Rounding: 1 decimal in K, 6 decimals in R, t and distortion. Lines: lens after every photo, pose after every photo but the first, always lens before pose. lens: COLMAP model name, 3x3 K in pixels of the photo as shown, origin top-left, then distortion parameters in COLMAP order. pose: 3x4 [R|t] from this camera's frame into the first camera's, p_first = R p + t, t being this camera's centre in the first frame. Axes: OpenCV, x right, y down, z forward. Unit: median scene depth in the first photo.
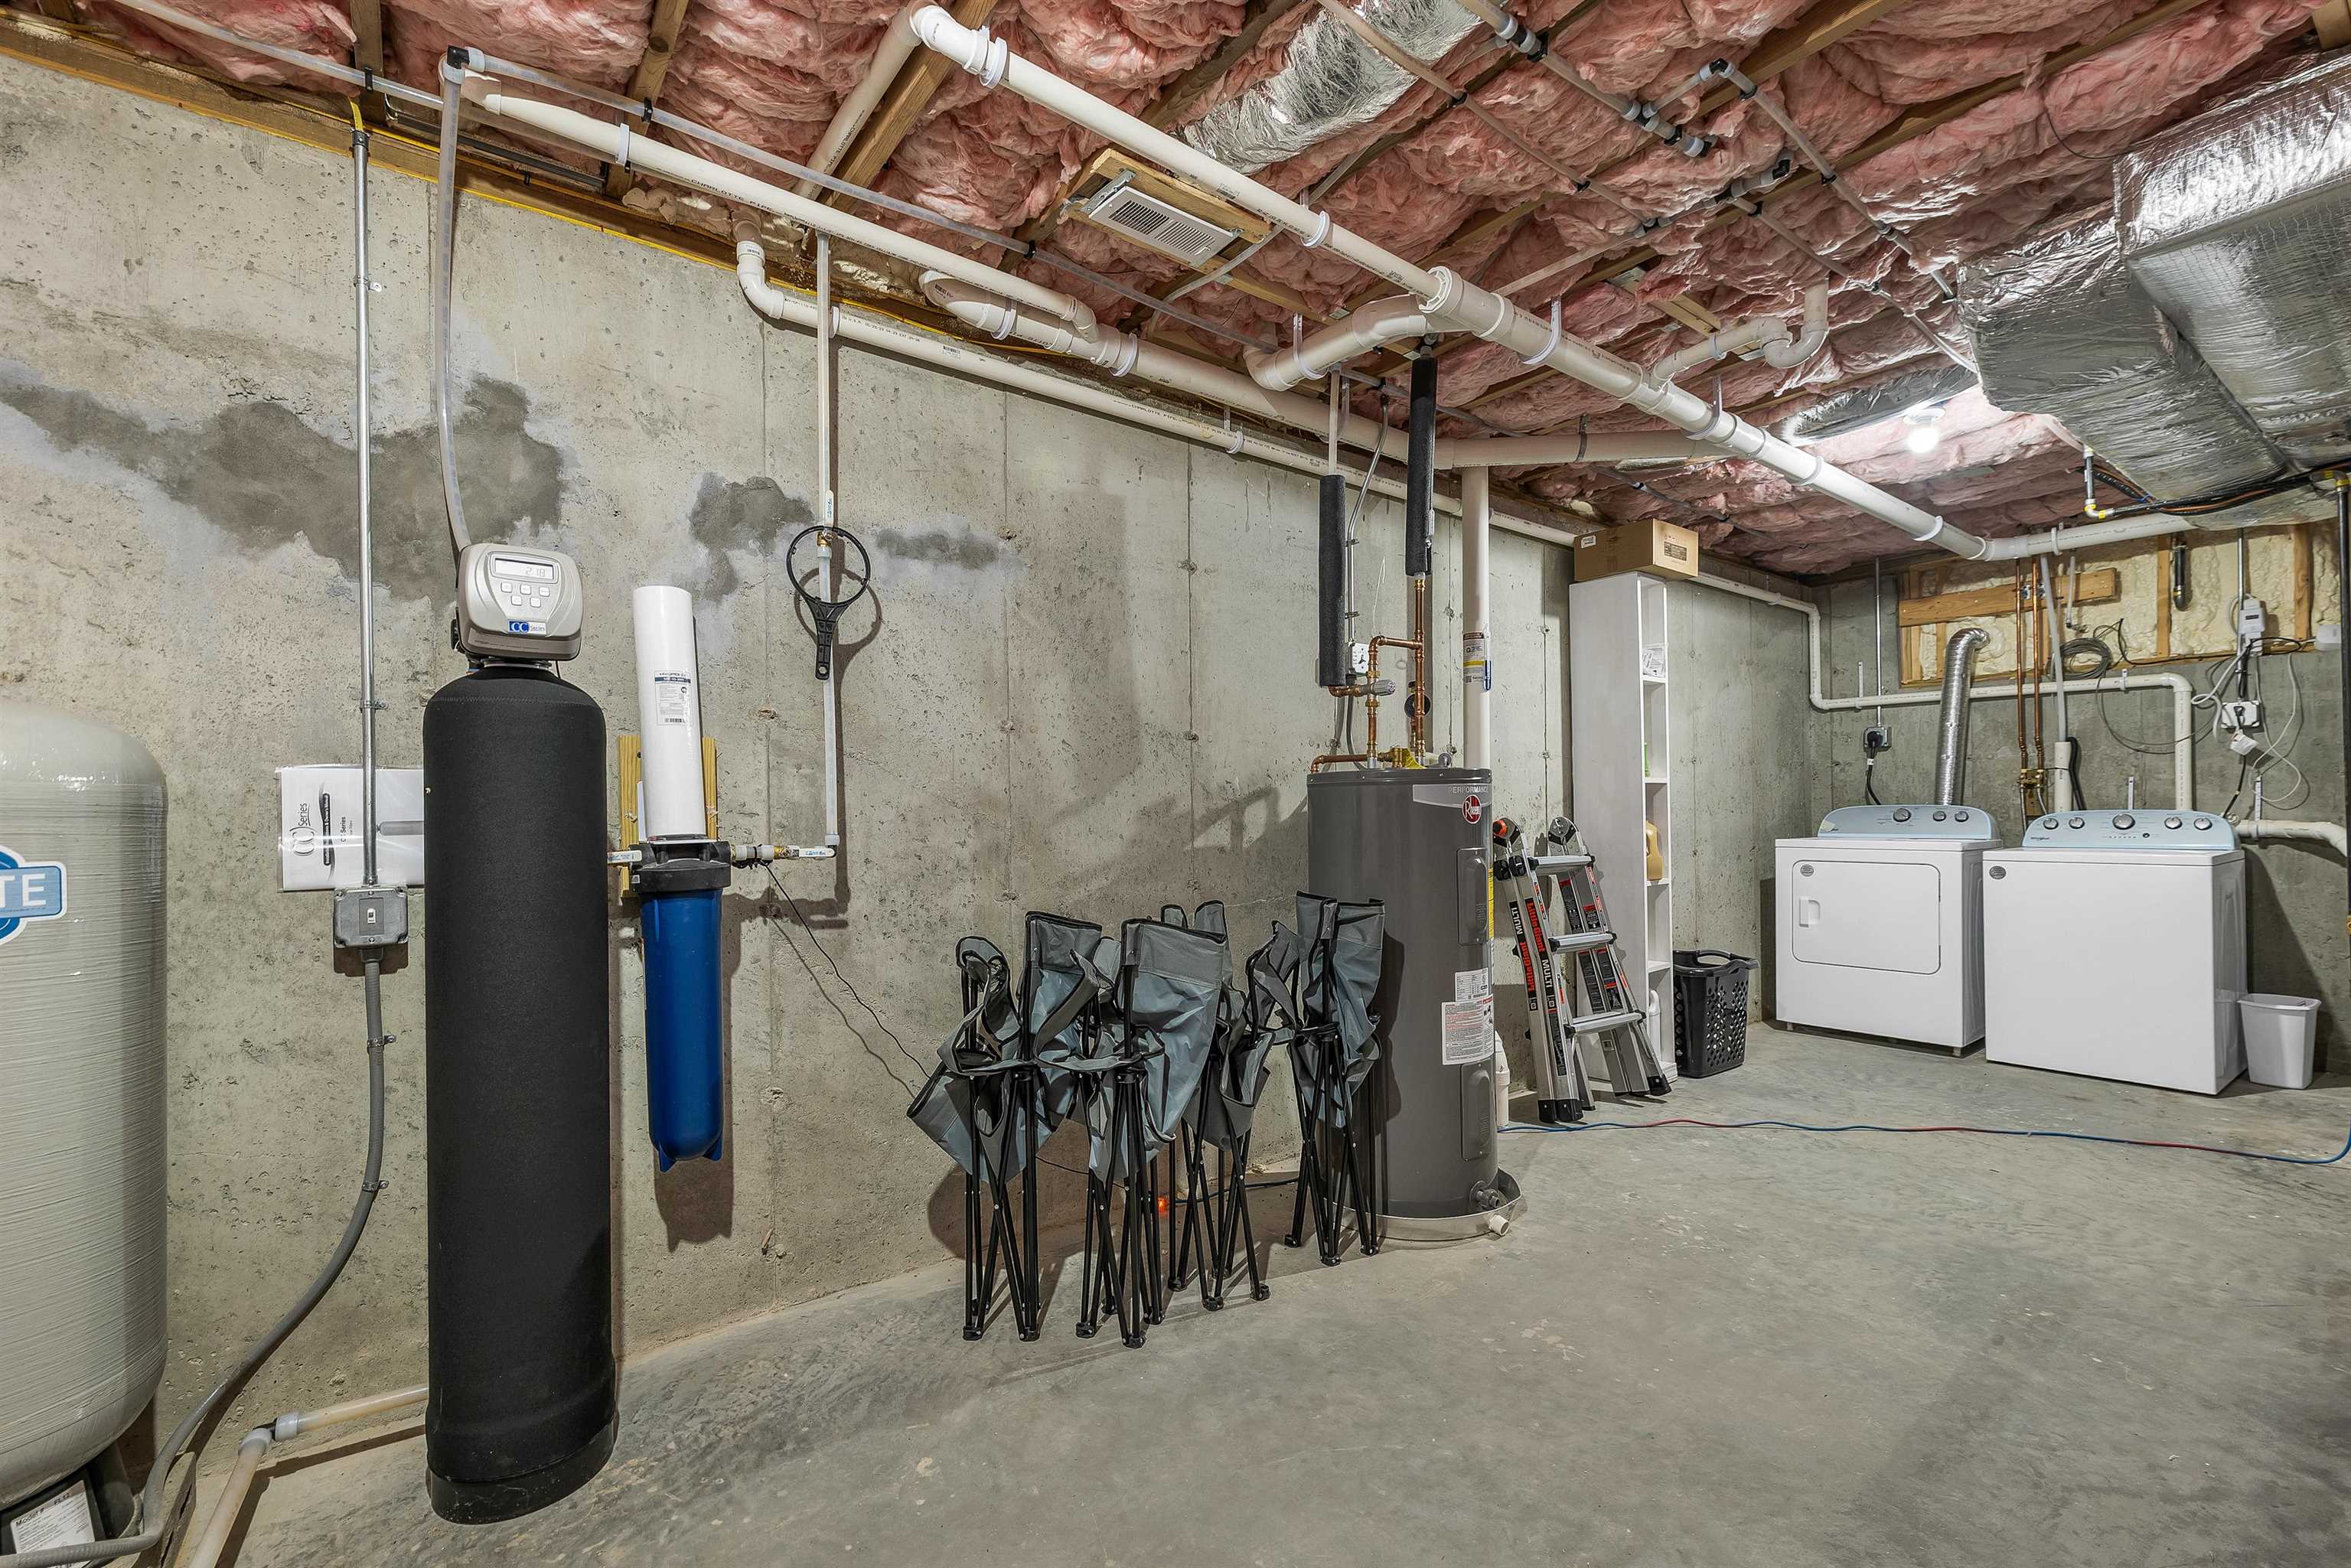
lens RADIAL K [[993.2, 0, 1156.5], [0, 993.2, 809.5], [0, 0, 1]] dist [0.004249, -0.000910]
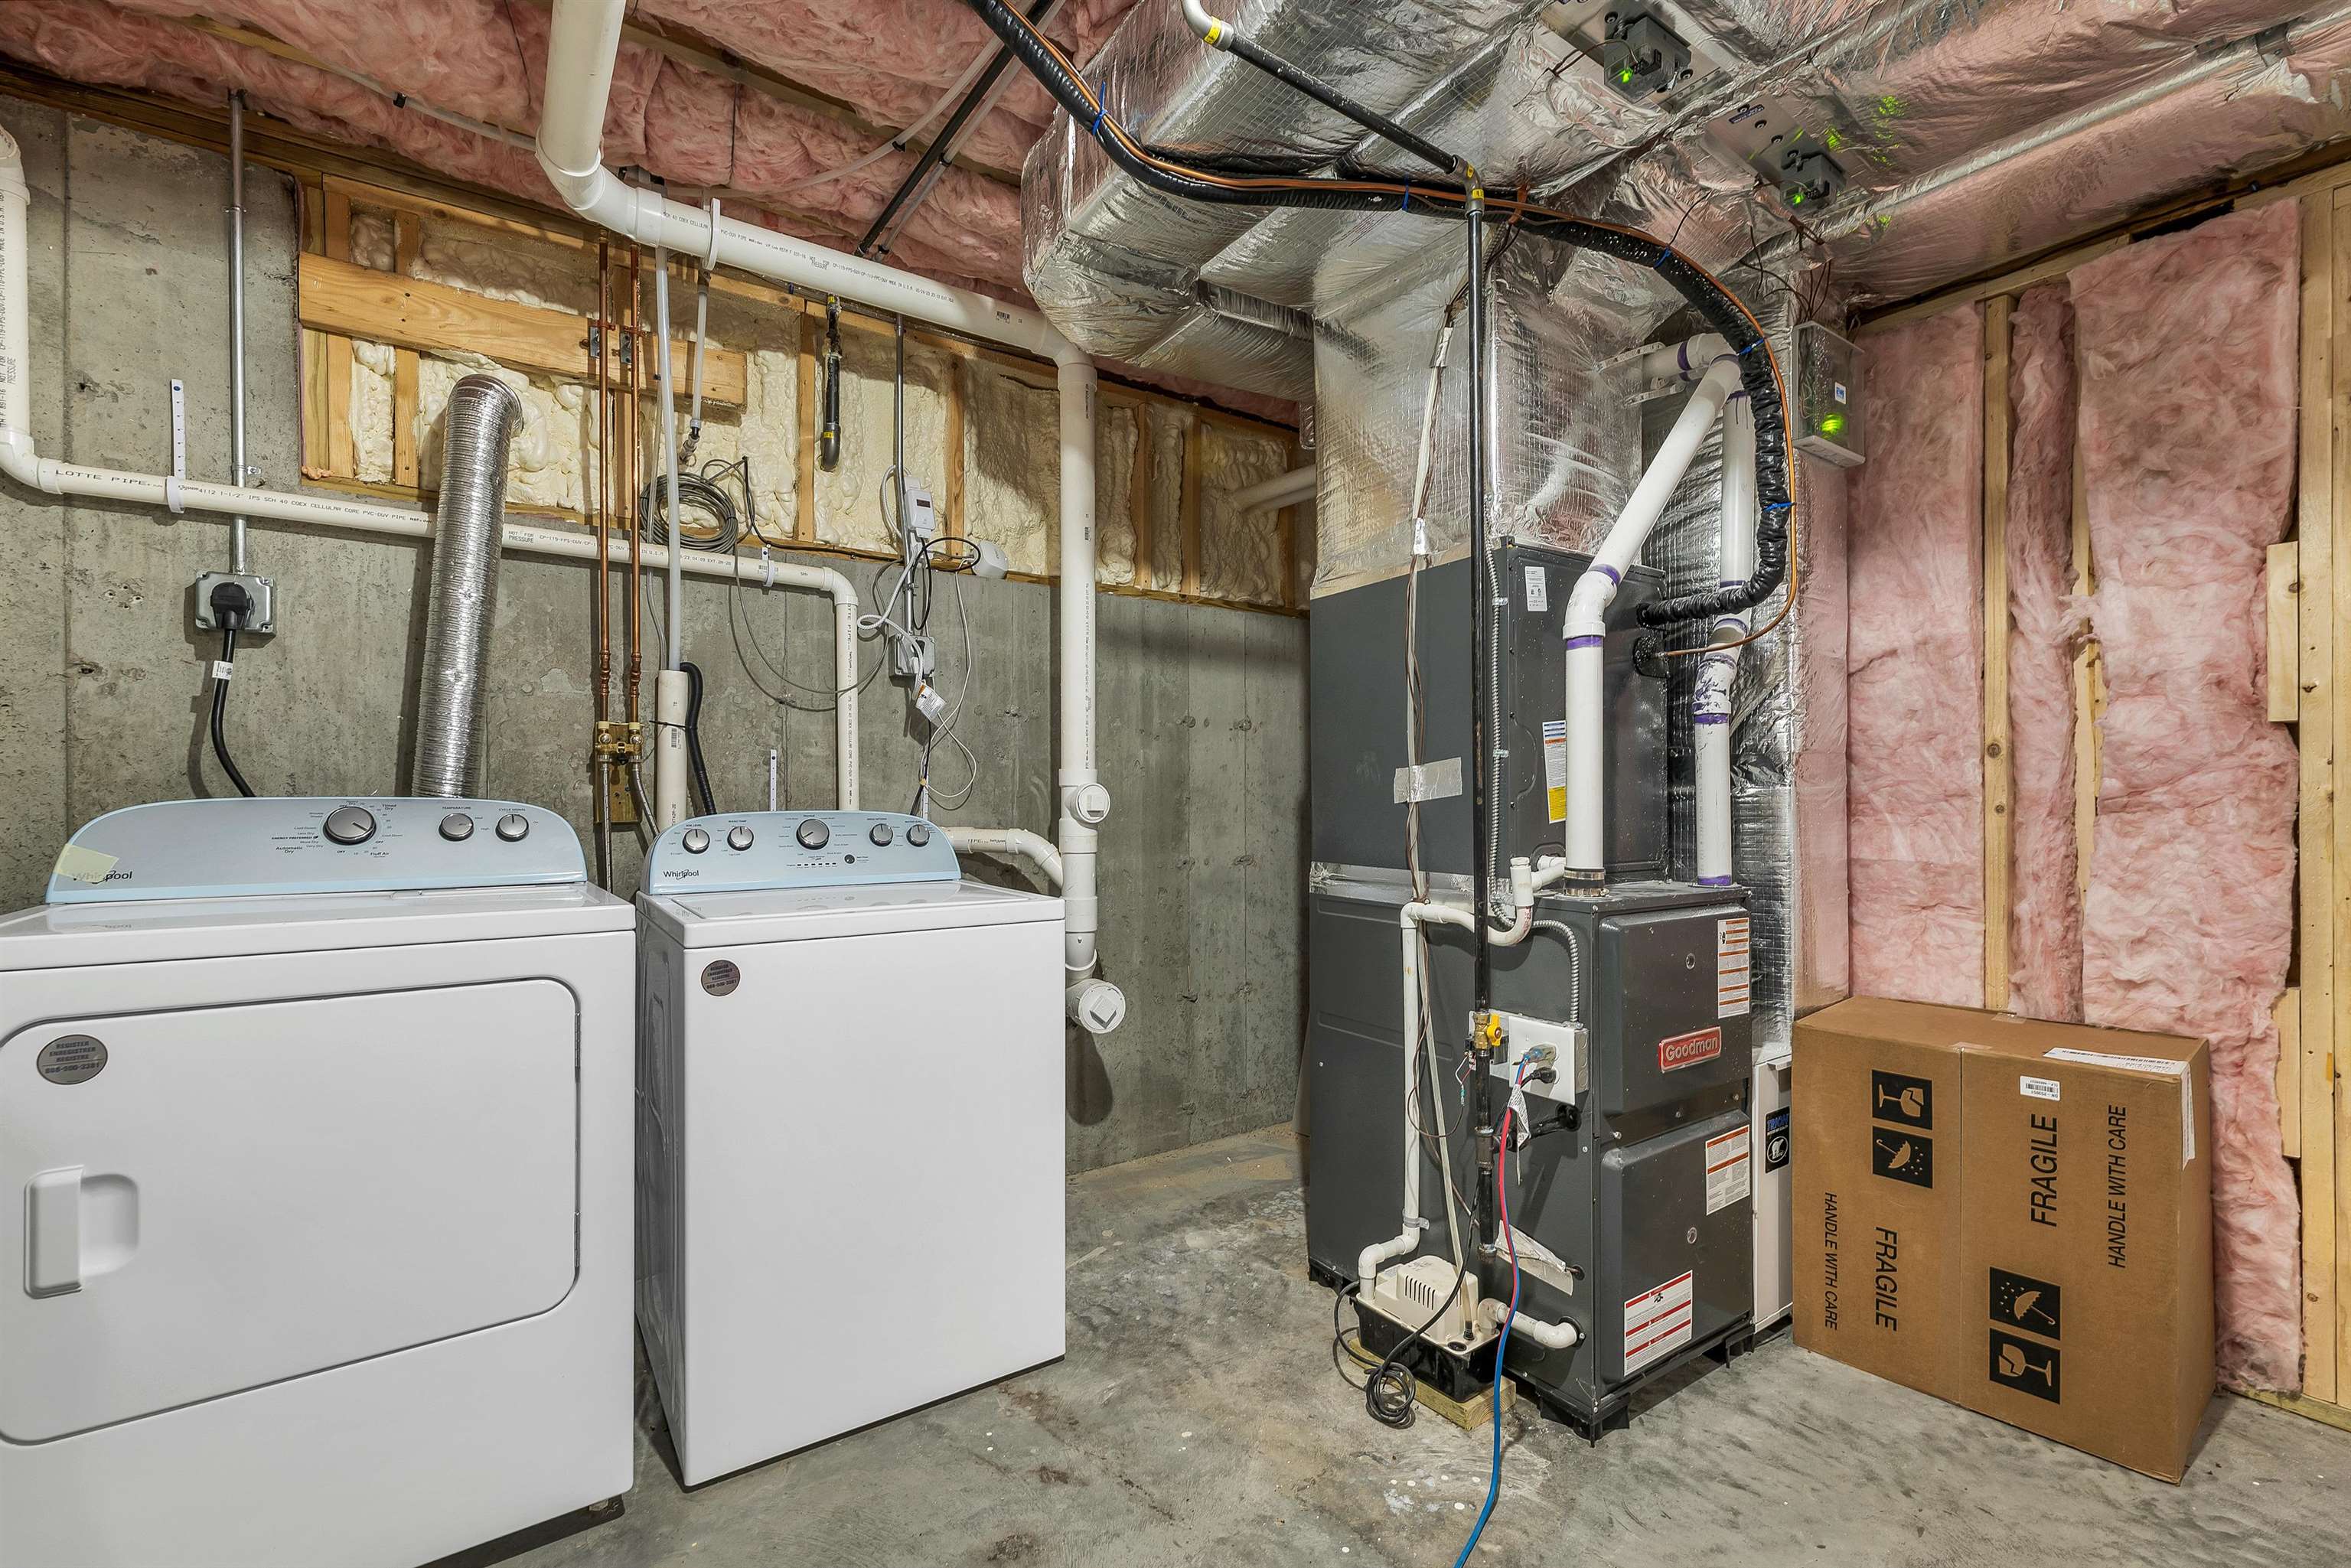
lens RADIAL K [[993.2, 0, 1156.5], [0, 993.2, 797.3], [0, 0, 1]] dist [0.004249, -0.000910]
pose [[0.006146, 0.000769, 0.999981, 0.413466], [-0.005993, 0.999982, -0.000732, -0.006727], [-0.999963, -0.005988, 0.006150, 0.744682]]
